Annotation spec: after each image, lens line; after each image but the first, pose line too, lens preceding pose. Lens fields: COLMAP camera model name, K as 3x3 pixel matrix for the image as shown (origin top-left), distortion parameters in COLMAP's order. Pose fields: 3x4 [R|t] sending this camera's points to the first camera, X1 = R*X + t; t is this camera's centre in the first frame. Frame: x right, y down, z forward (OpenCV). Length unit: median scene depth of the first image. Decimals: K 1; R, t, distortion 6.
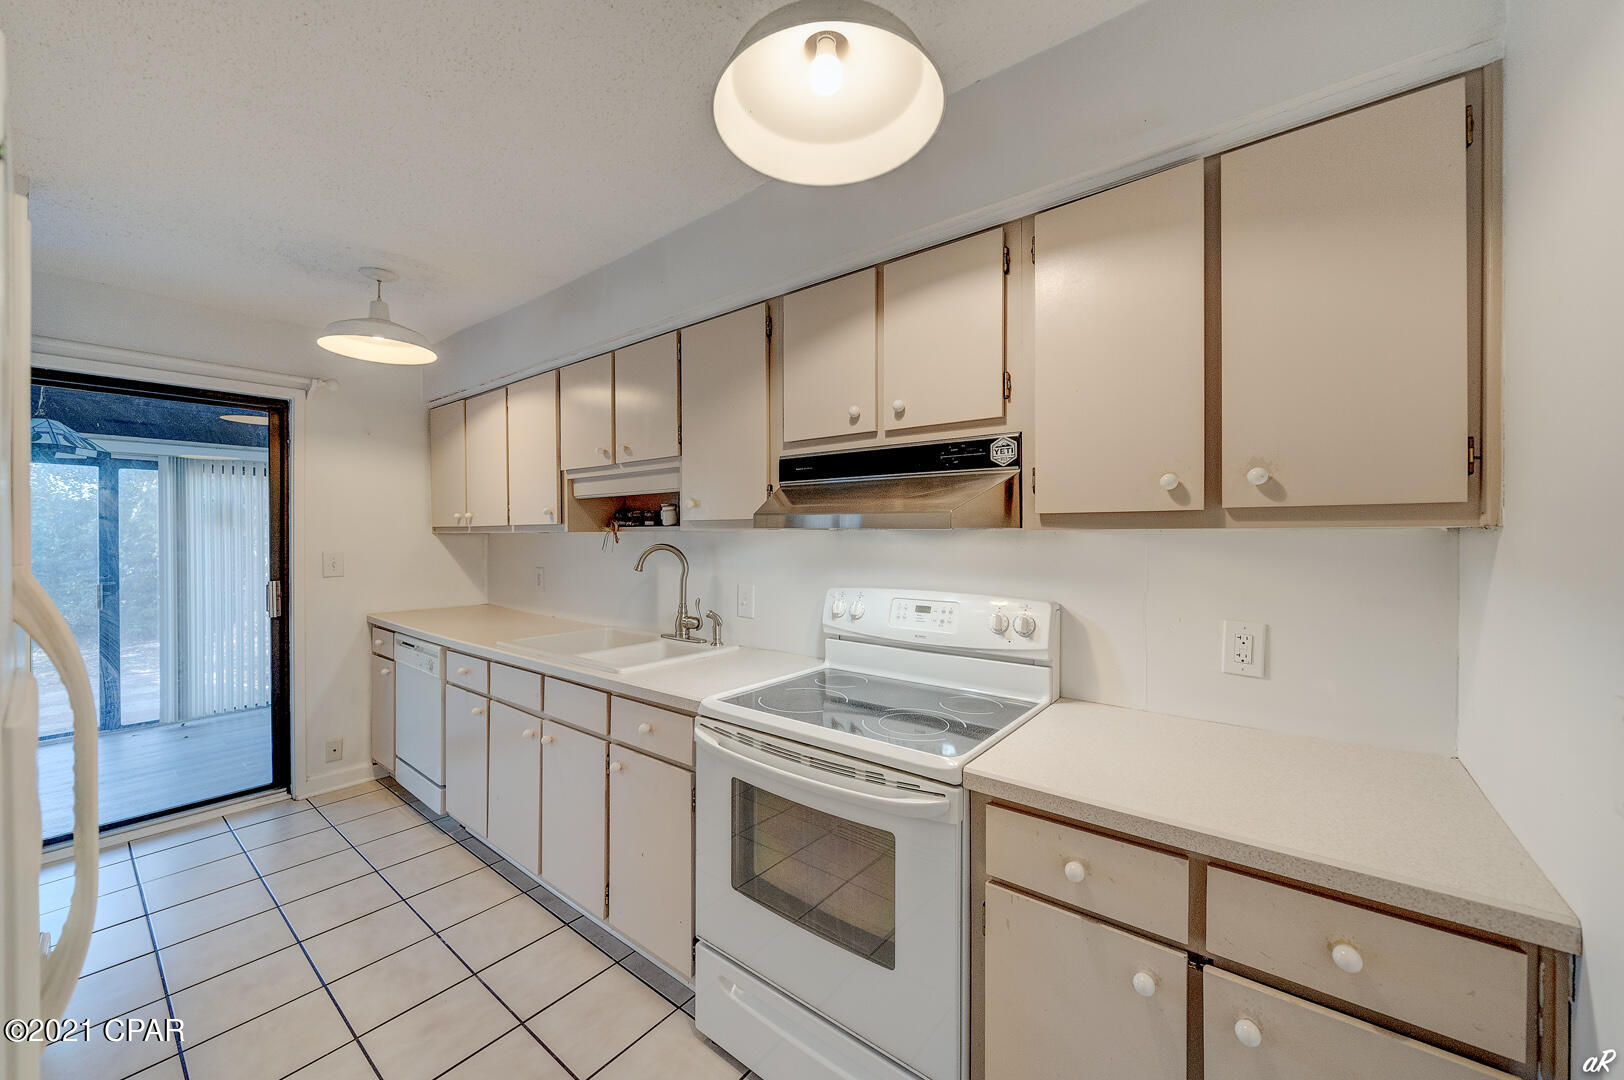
lens RADIAL K [[579.0, 0, 818.7], [0, 579.0, 540.4], [0, 0, 1]] dist [0.001222, 0.000275]
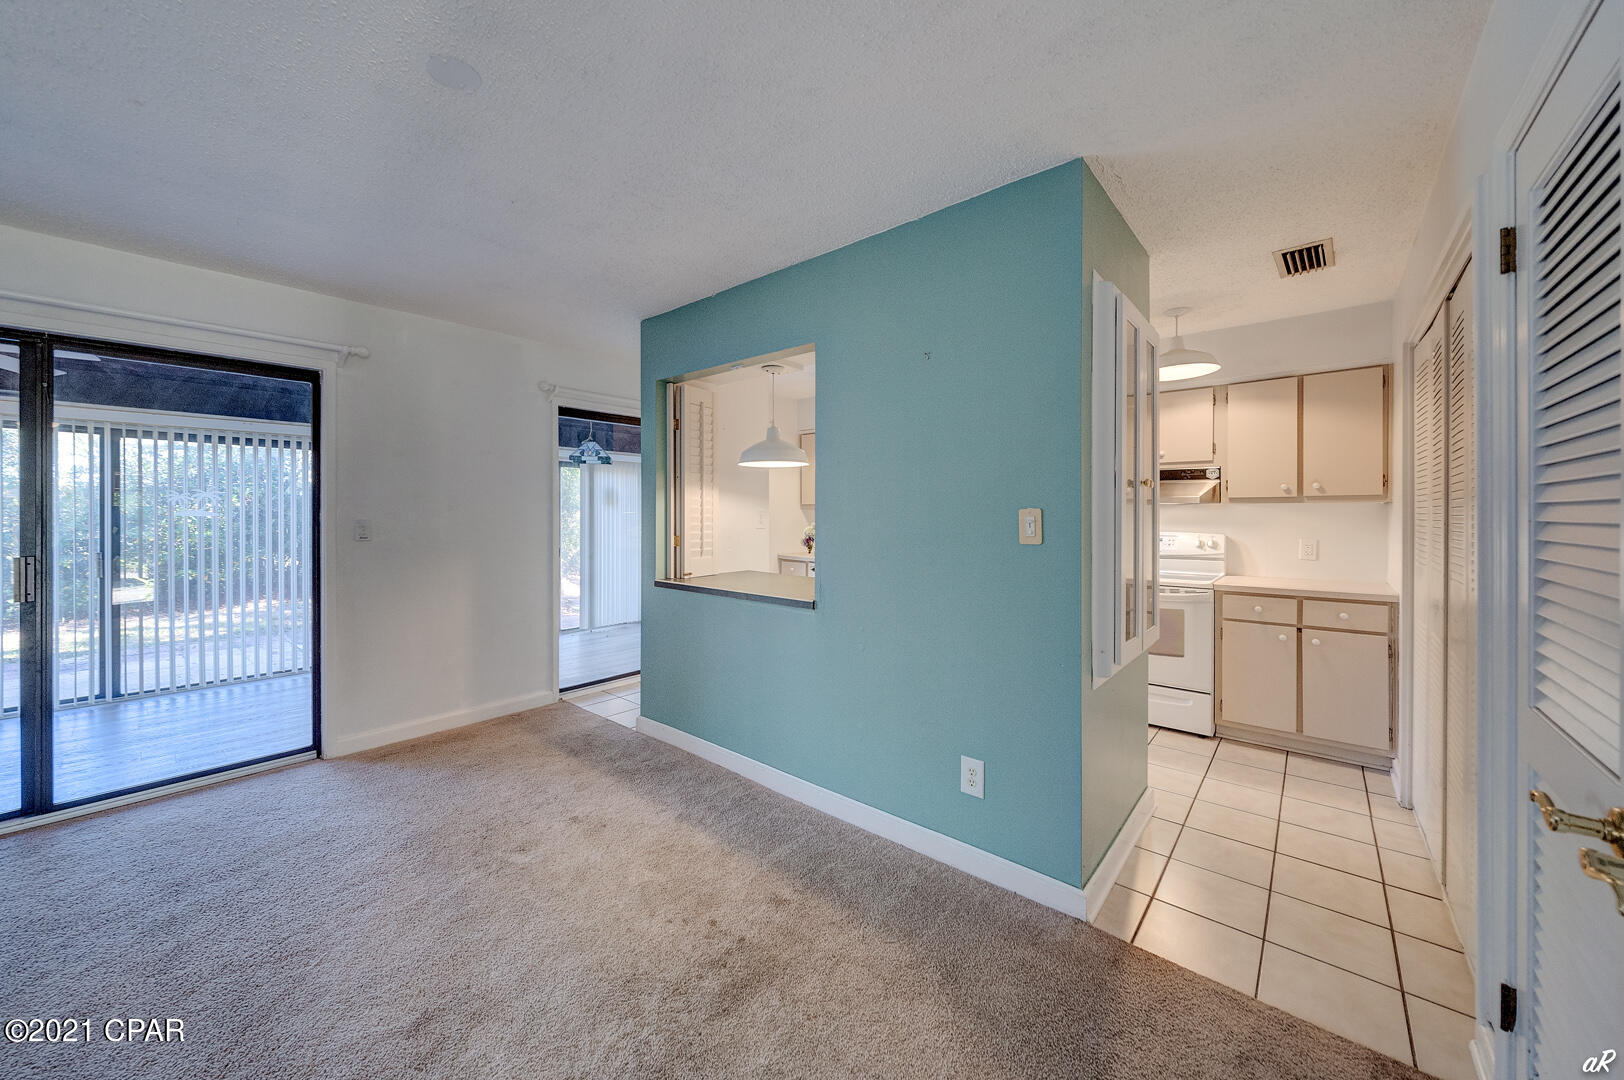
lens RADIAL K [[579.0, 0, 810.4], [0, 579.0, 506.2], [0, 0, 1]] dist [0.001222, 0.000275]
pose [[0.998463, 0.006072, -0.055090, -1.324126], [-0.006924, 0.999859, -0.015297, 0.044760], [0.054990, 0.015655, 0.998364, -1.672404]]
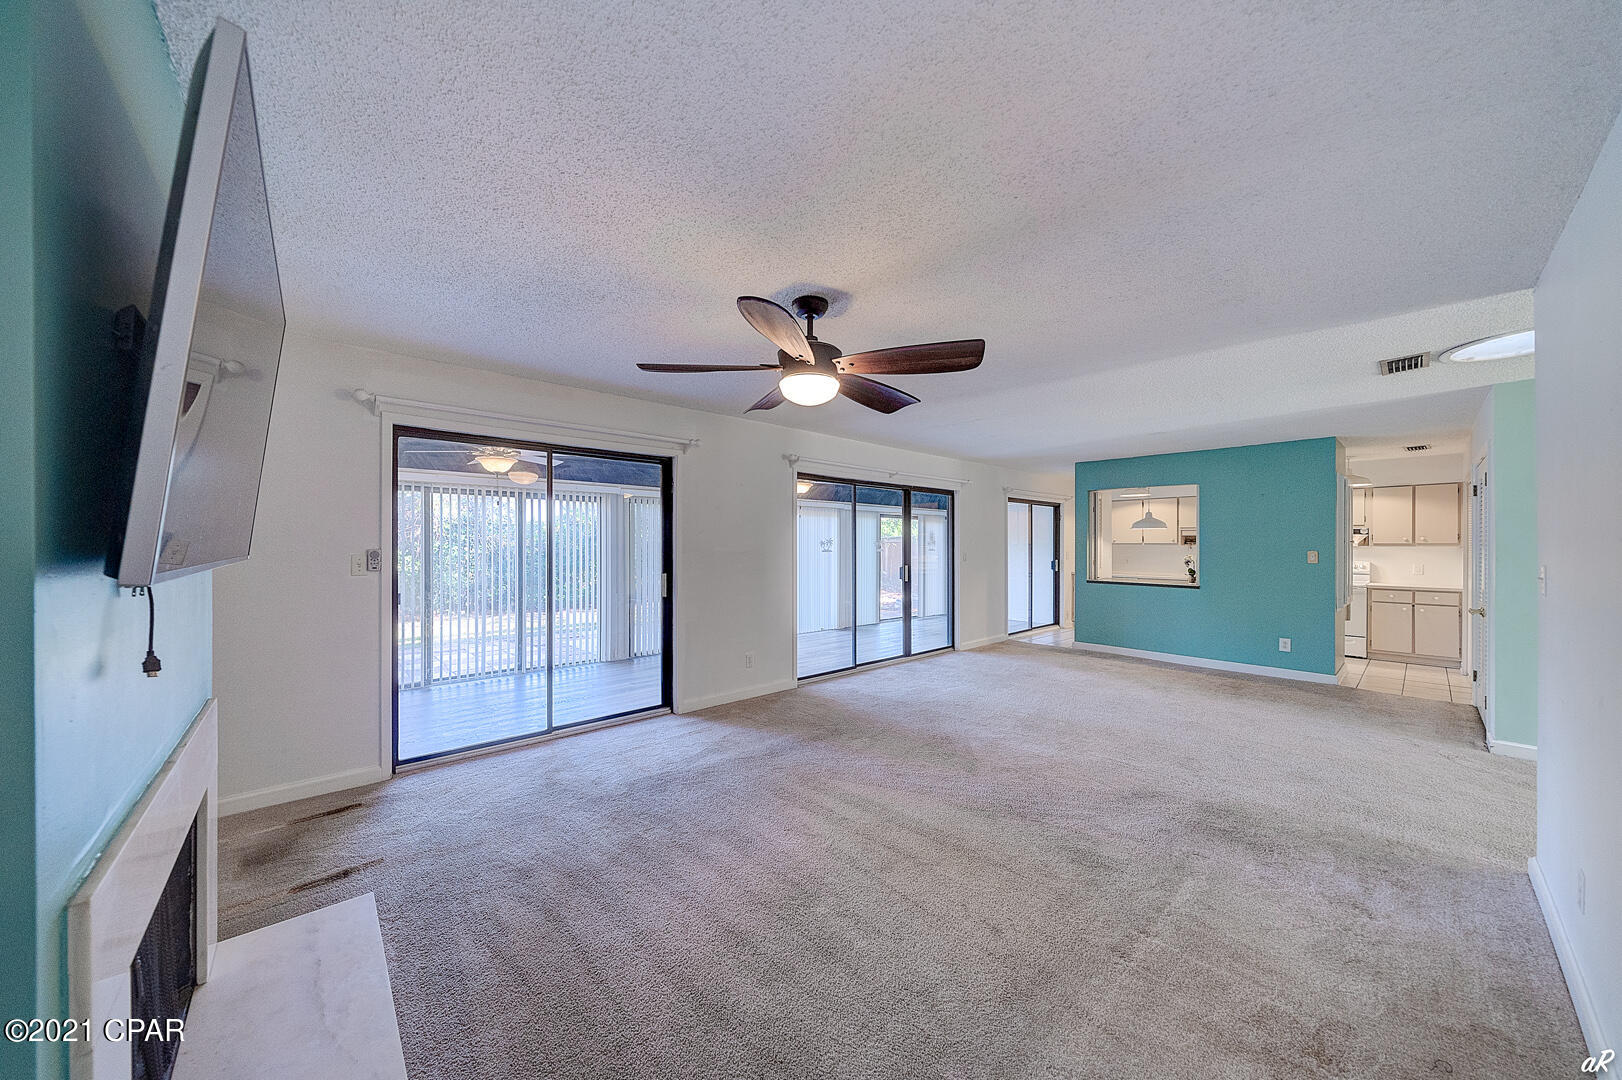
lens RADIAL K [[546.8, 0, 812.4], [0, 546.8, 542.4], [0, 0, 1]] dist [0.003166, -0.000038]
pose [[0.984755, 0.008970, -0.173714, -3.686695], [-0.012267, 0.999764, -0.017912, 0.095350], [0.173512, 0.019770, 0.984633, -4.690406]]
